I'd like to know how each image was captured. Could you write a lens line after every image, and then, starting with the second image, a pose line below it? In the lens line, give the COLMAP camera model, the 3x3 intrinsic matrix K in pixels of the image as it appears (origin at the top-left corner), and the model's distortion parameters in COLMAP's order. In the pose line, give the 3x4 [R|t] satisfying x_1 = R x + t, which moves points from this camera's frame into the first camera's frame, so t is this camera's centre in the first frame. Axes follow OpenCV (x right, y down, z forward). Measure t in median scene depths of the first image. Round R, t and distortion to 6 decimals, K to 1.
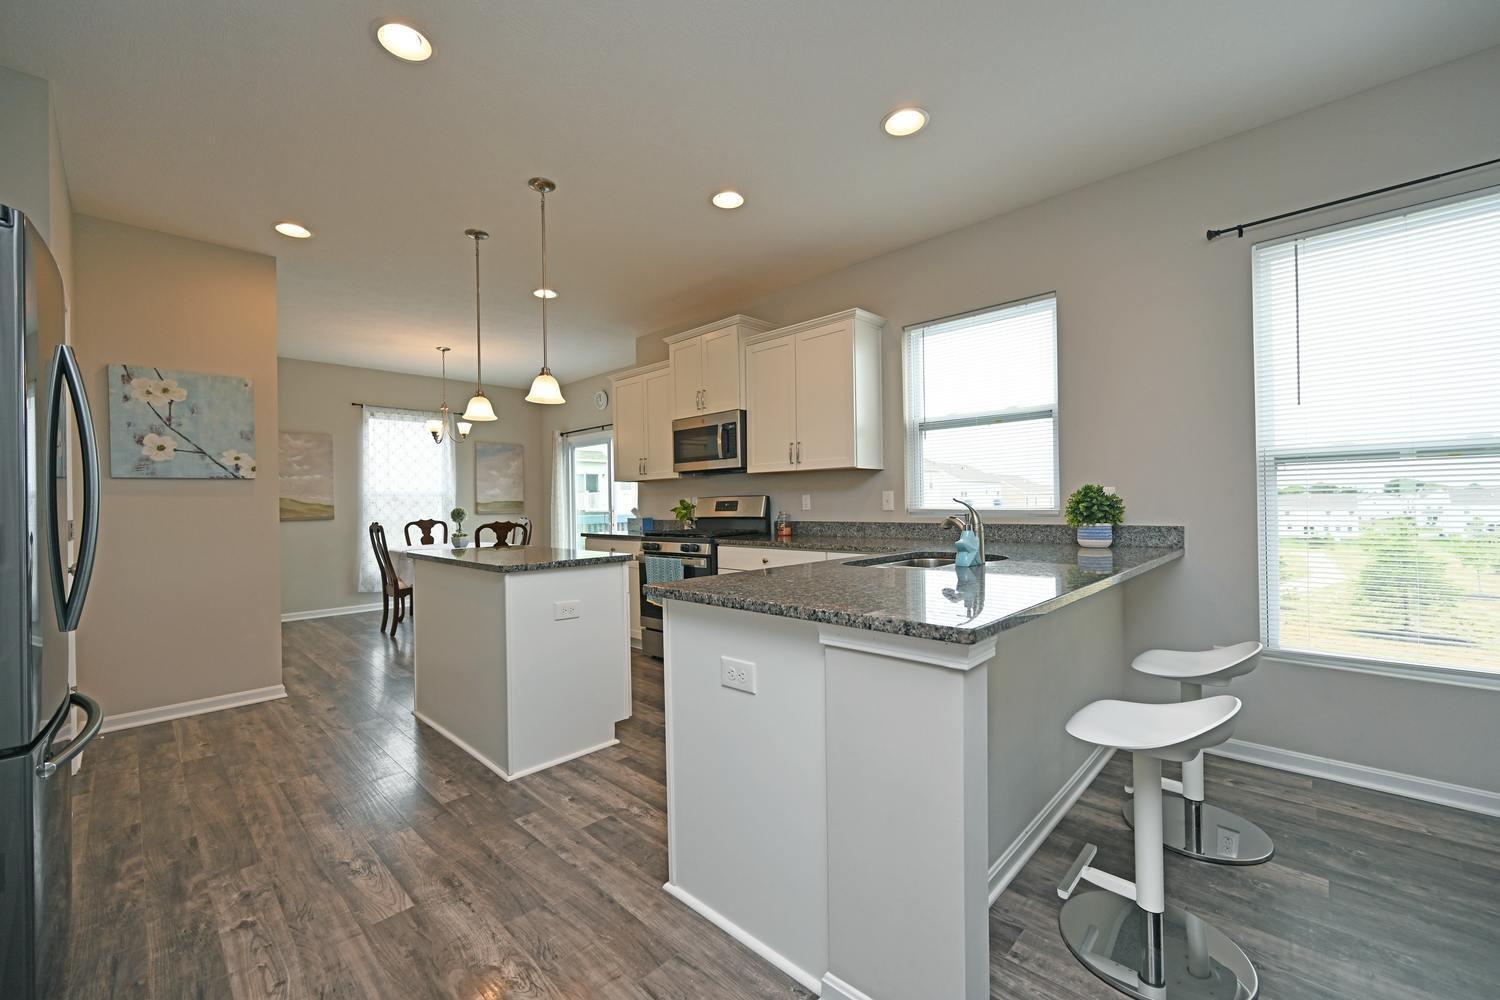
lens RADIAL K [[589.1, 0, 743.8], [0, 589.1, 504.8], [0, 0, 1]] dist [0.001354, -0.000072]
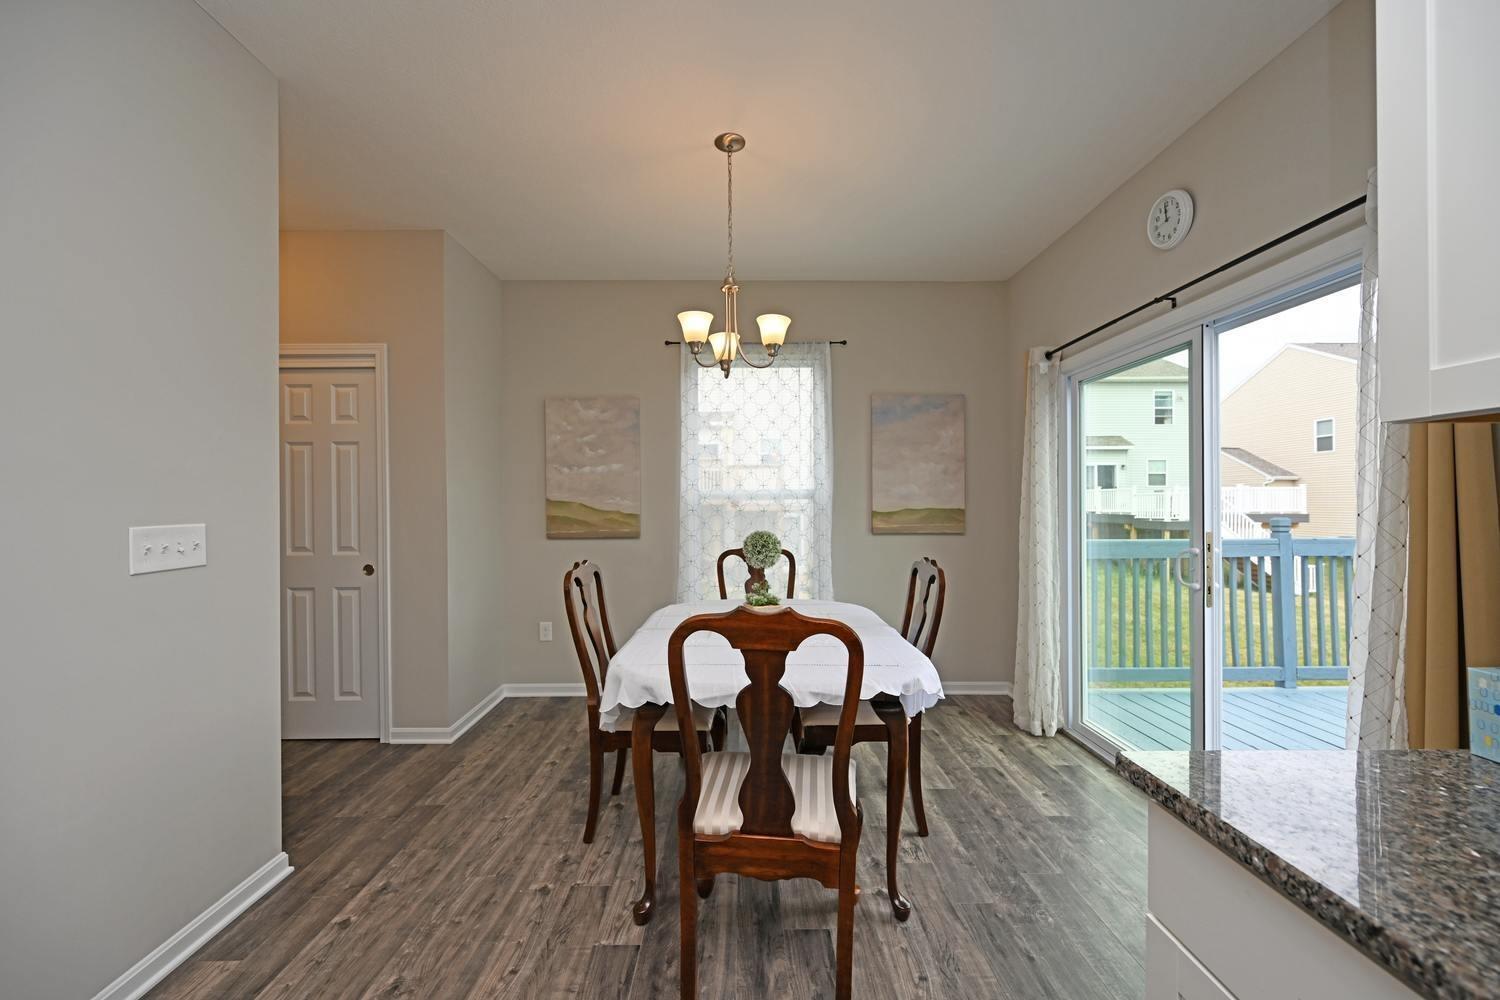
lens RADIAL K [[589.1, 0, 746.2], [0, 589.1, 504.9], [0, 0, 1]] dist [0.001354, -0.000072]
pose [[0.699433, 0.013010, -0.714580, -0.283518], [-0.008963, 0.999915, 0.009432, -0.023100], [0.714642, -0.000192, 0.699490, 0.987726]]
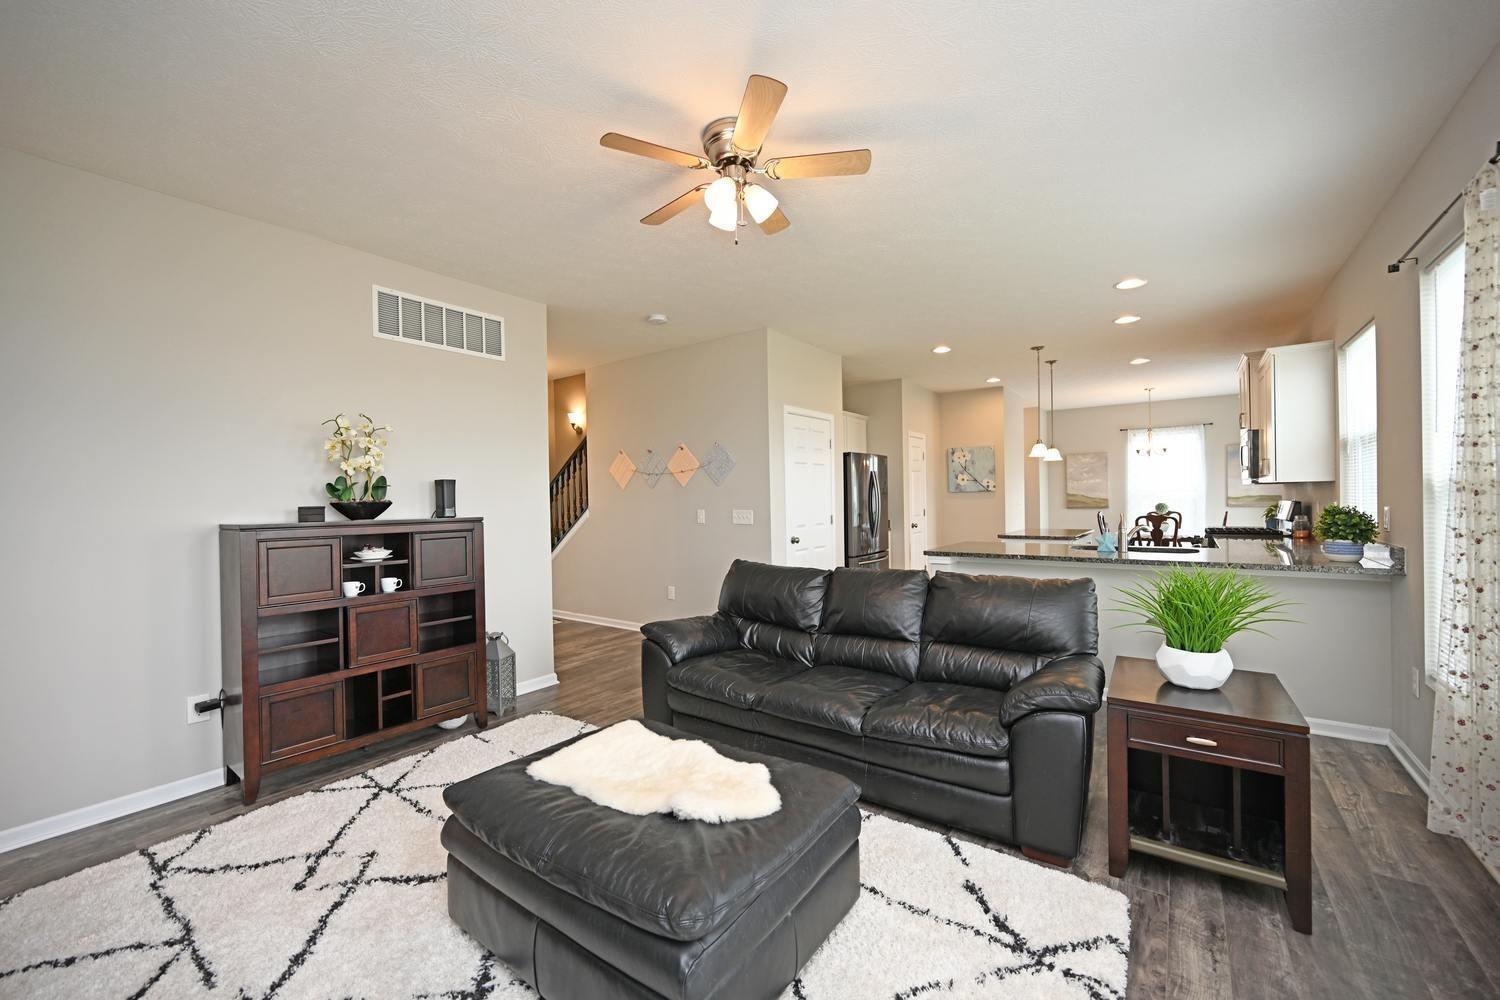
lens RADIAL K [[589.1, 0, 752.2], [0, 589.1, 498.1], [0, 0, 1]] dist [0.001354, -0.000072]
pose [[0.136365, 0.015164, -0.990543, 1.008710], [0.008349, 0.999830, 0.016456, -0.050696], [0.990623, -0.010514, 0.136215, -0.157979]]
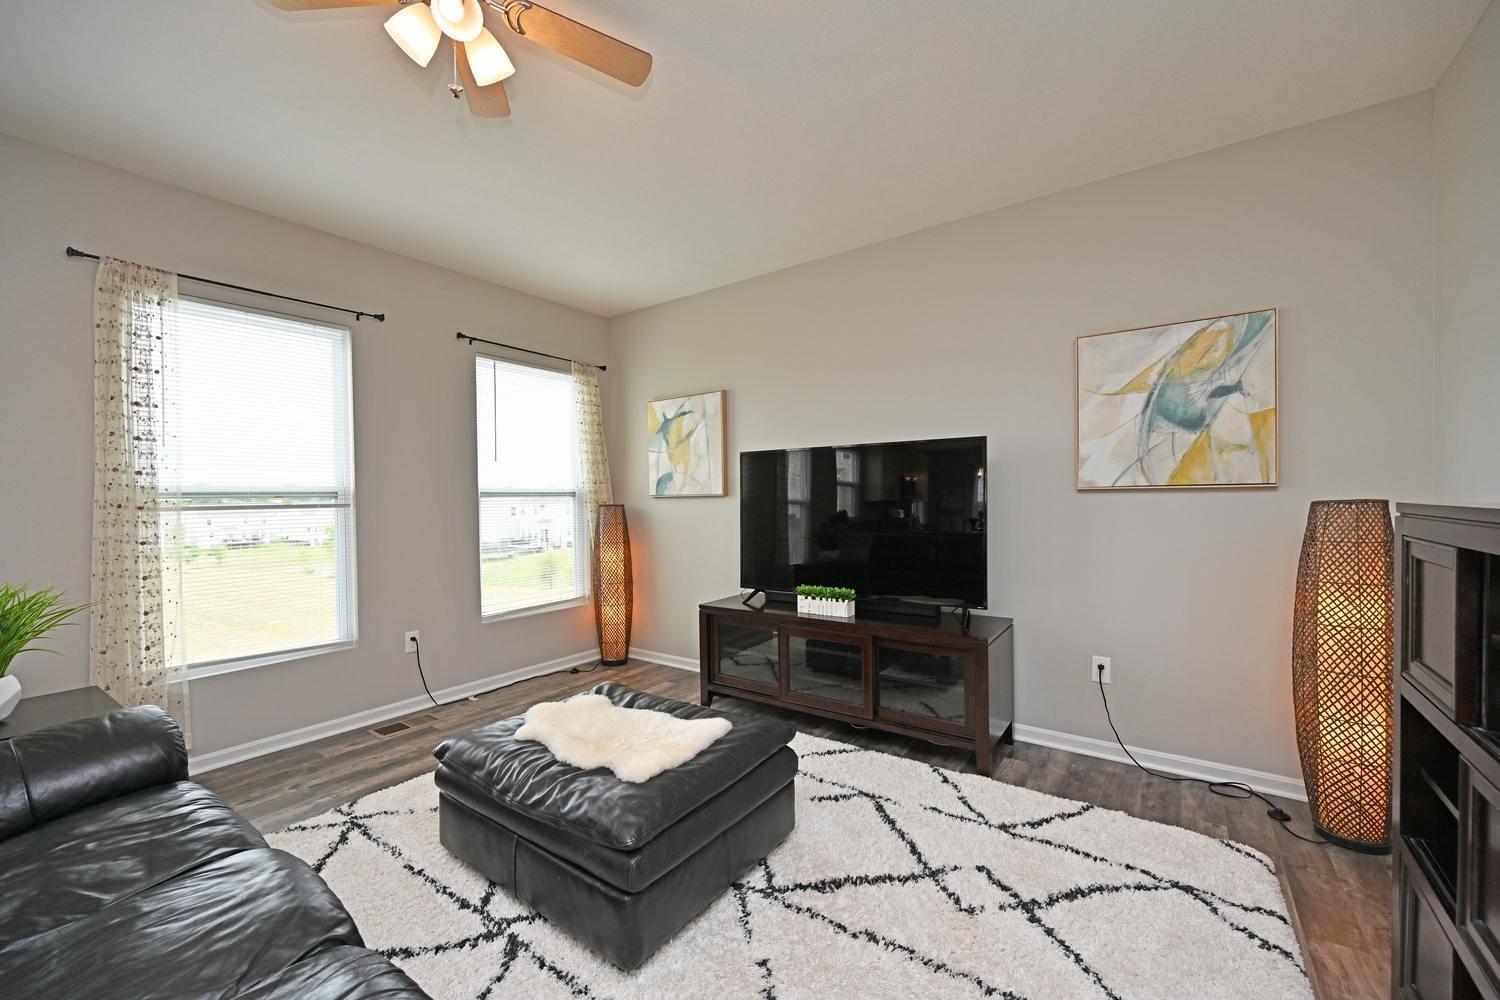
lens RADIAL K [[589.1, 0, 753.3], [0, 589.1, 501.5], [0, 0, 1]] dist [0.001354, -0.000072]
pose [[-0.149267, 0.011001, 0.988736, 0.103632], [0.022455, 0.999718, -0.007733, -0.025705], [-0.988542, 0.021048, -0.149472, -0.211344]]
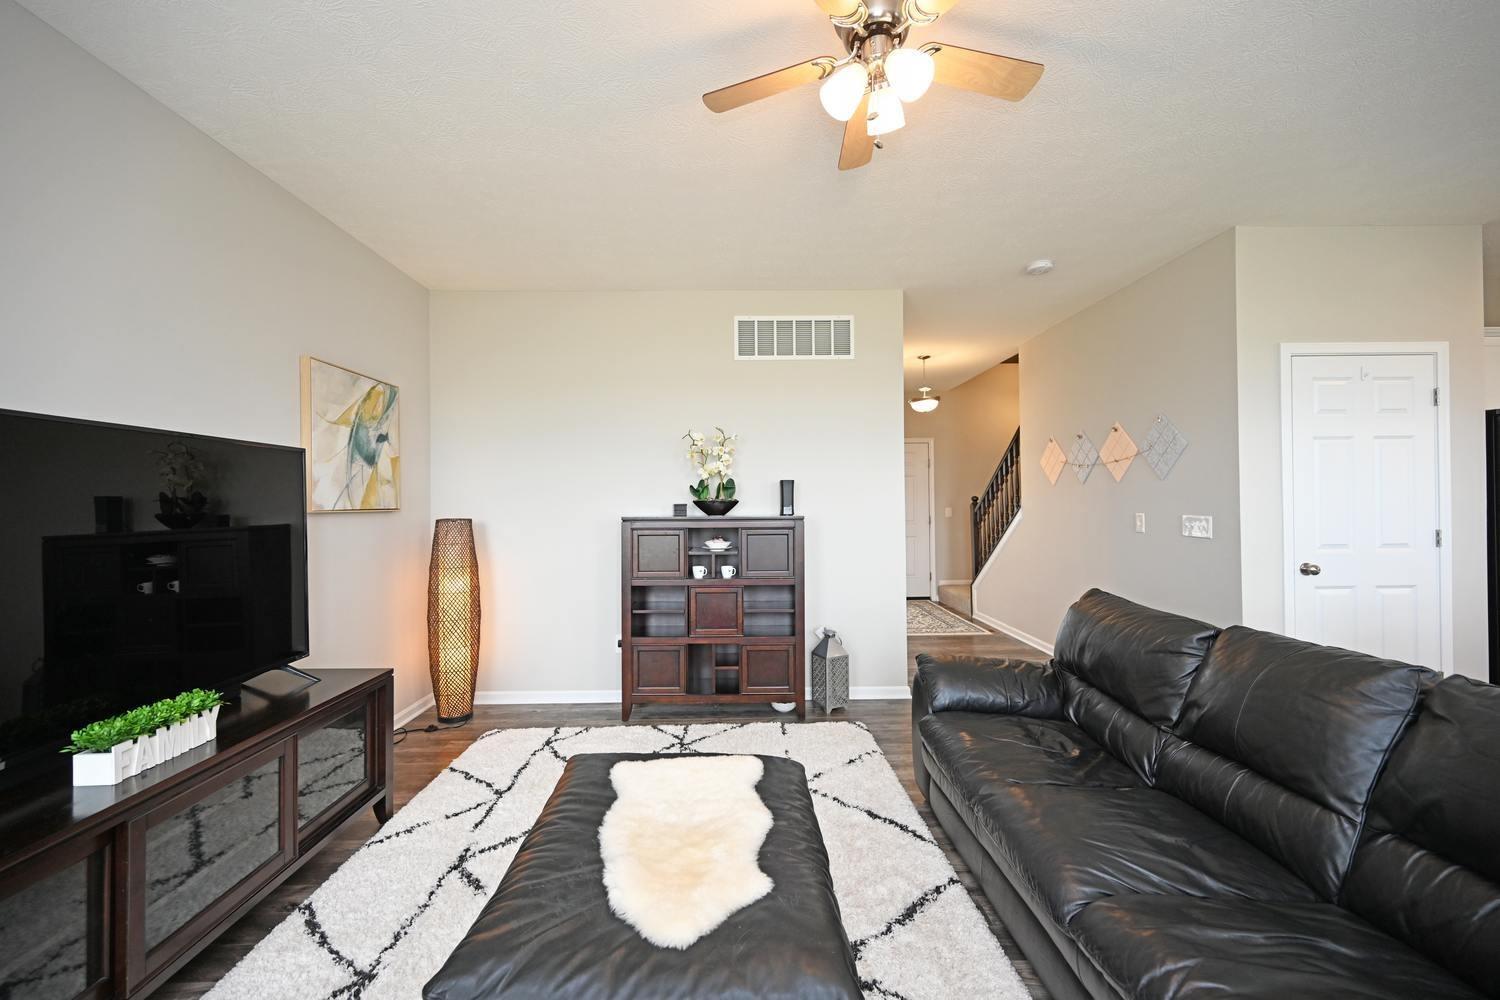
lens RADIAL K [[589.1, 0, 747.4], [0, 589.1, 496.8], [0, 0, 1]] dist [0.001354, -0.000072]
pose [[-0.705096, 0.018757, -0.708863, 0.807947], [0.018381, 0.999798, 0.008172, -0.049847], [0.708873, -0.007267, -0.705298, 0.112692]]
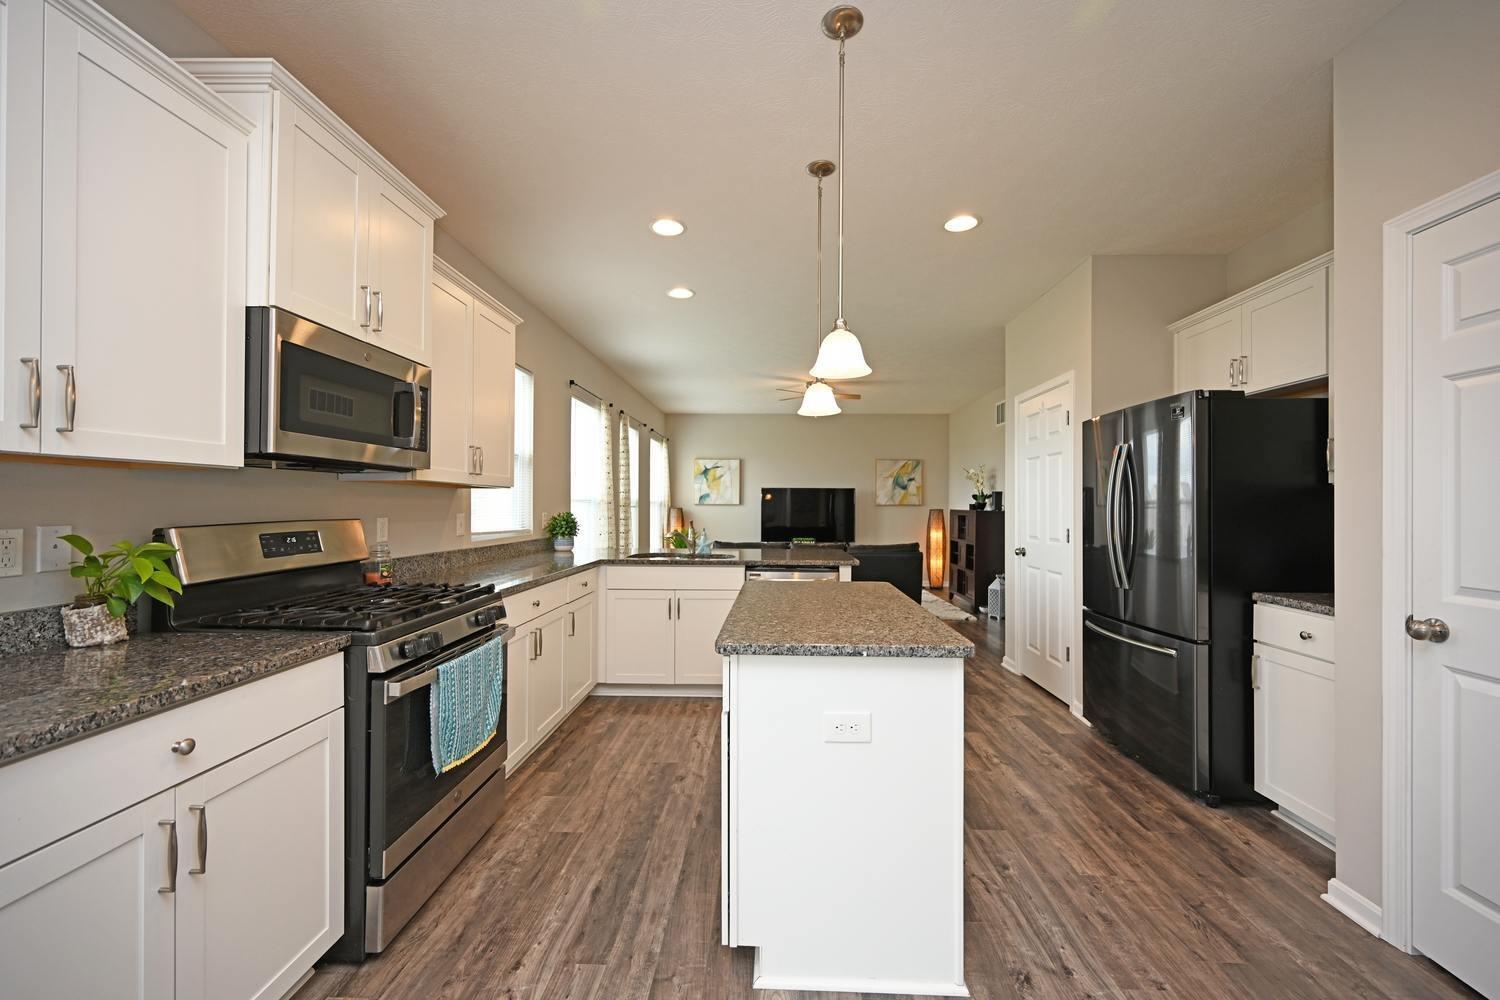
lens RADIAL K [[589.1, 0, 751.1], [0, 589.1, 502.6], [0, 0, 1]] dist [0.001354, -0.000072]
pose [[-0.662797, 0.017819, 0.748587, -0.621058], [0.010848, 0.999840, -0.014195, -0.019323], [-0.748720, -0.001288, -0.662885, 1.111288]]
